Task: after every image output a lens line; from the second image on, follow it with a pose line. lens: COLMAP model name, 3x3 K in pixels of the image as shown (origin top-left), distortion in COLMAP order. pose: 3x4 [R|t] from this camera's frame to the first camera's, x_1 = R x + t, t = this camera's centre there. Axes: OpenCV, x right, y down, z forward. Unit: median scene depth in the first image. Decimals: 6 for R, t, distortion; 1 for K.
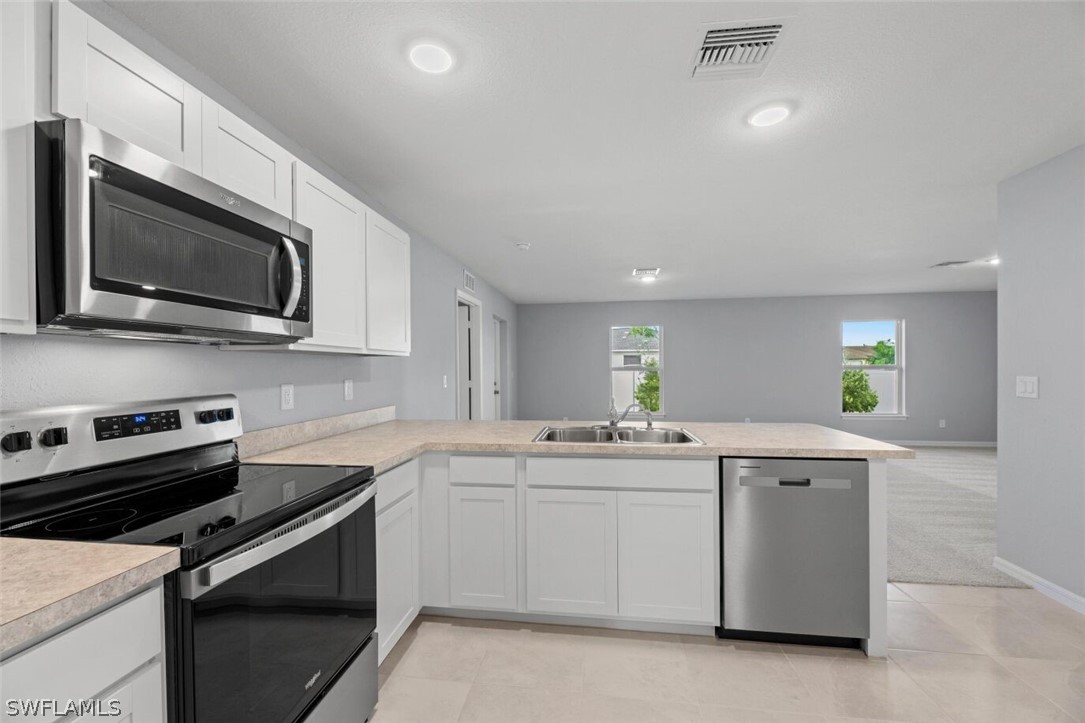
lens RADIAL K [[434.8, 0, 541.5], [0, 434.8, 371.7], [0, 0, 1]] dist [-0.000304, -0.001747]
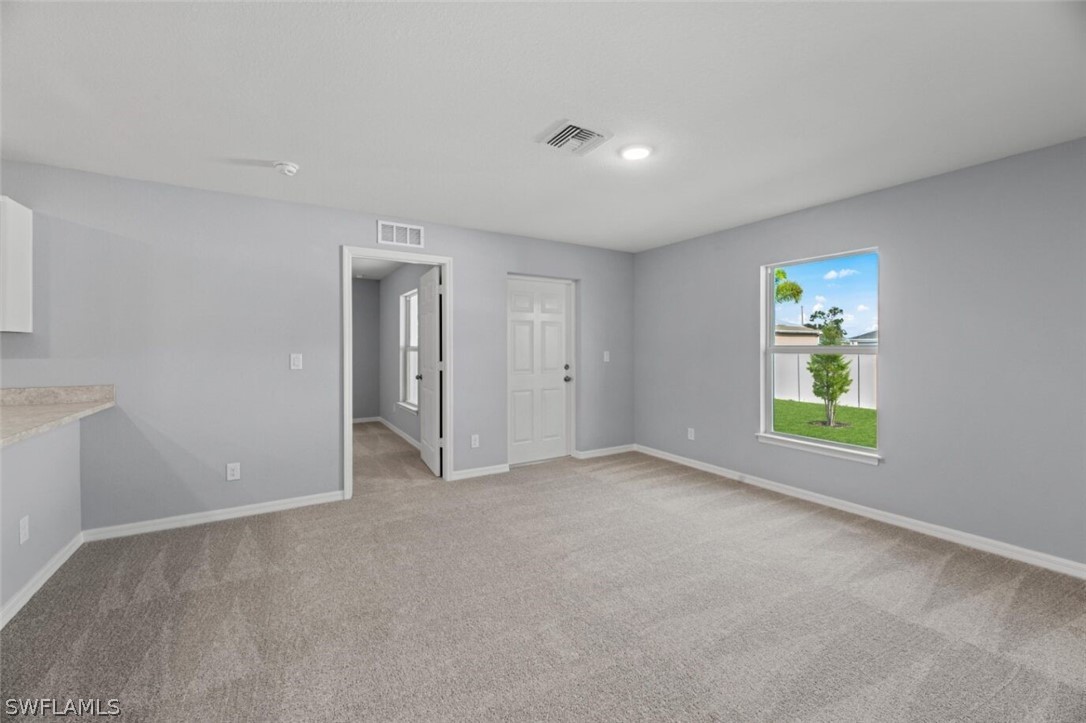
lens RADIAL K [[435.2, 0, 549.0], [0, 435.2, 350.6], [0, 0, 1]] dist [-0.000304, -0.001747]
pose [[0.640206, 0.017578, -0.768002, 1.415184], [-0.013267, 0.999842, 0.011825, -0.028306], [0.768089, 0.002619, 0.640338, 1.662146]]
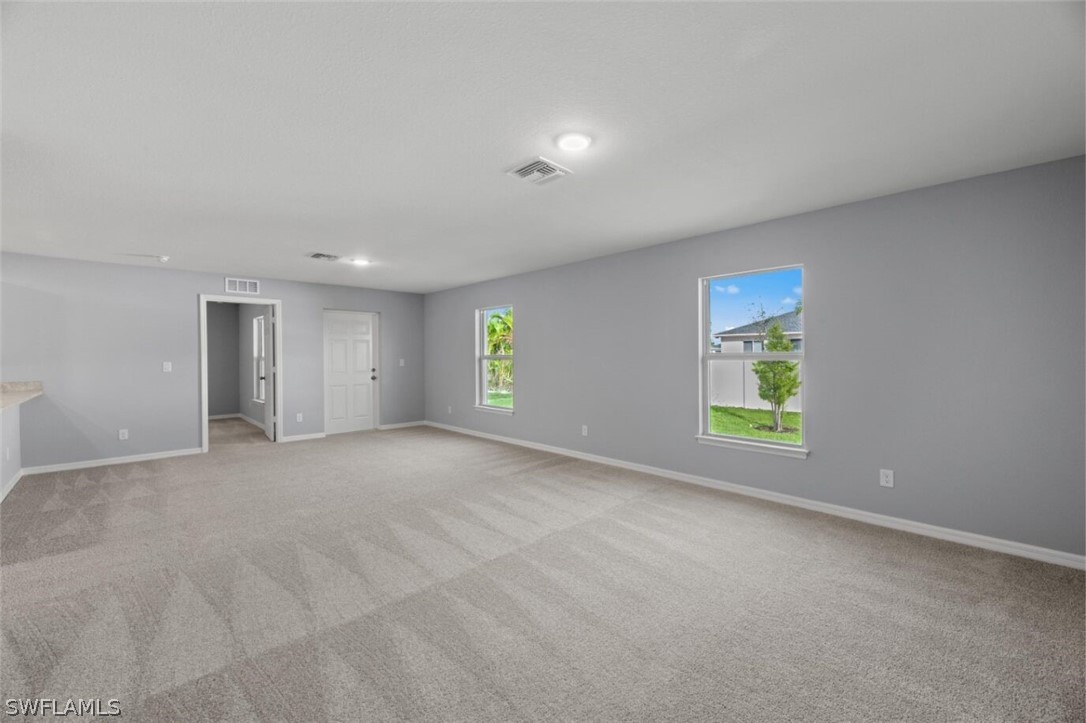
lens RADIAL K [[435.2, 0, 553.8], [0, 435.2, 360.9], [0, 0, 1]] dist [-0.000304, -0.001747]
pose [[0.807050, 0.015120, -0.590289, 2.960344], [-0.009041, 0.999871, 0.013250, -0.048422], [0.590414, -0.005357, 0.807083, 1.248898]]
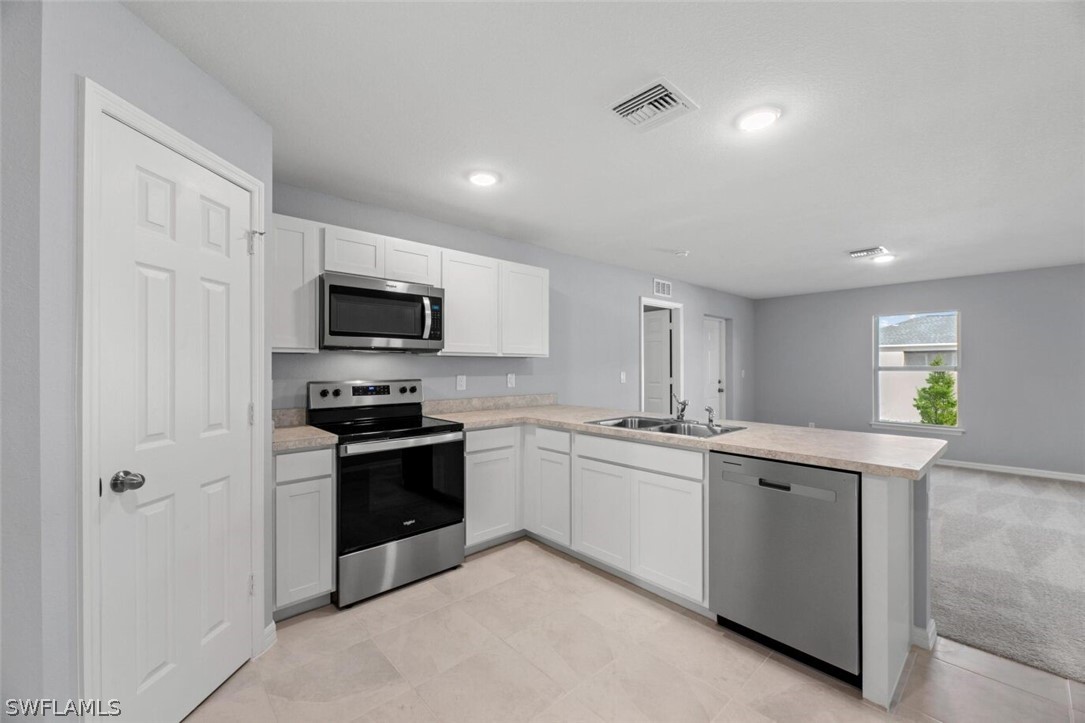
lens RADIAL K [[434.8, 0, 545.6], [0, 434.8, 364.1], [0, 0, 1]] dist [-0.000304, -0.001747]
pose [[0.769165, 0.004592, -0.639034, 0.733317], [-0.011752, 0.999907, -0.006959, -0.005703], [0.638943, 0.012862, 0.769147, -0.085825]]
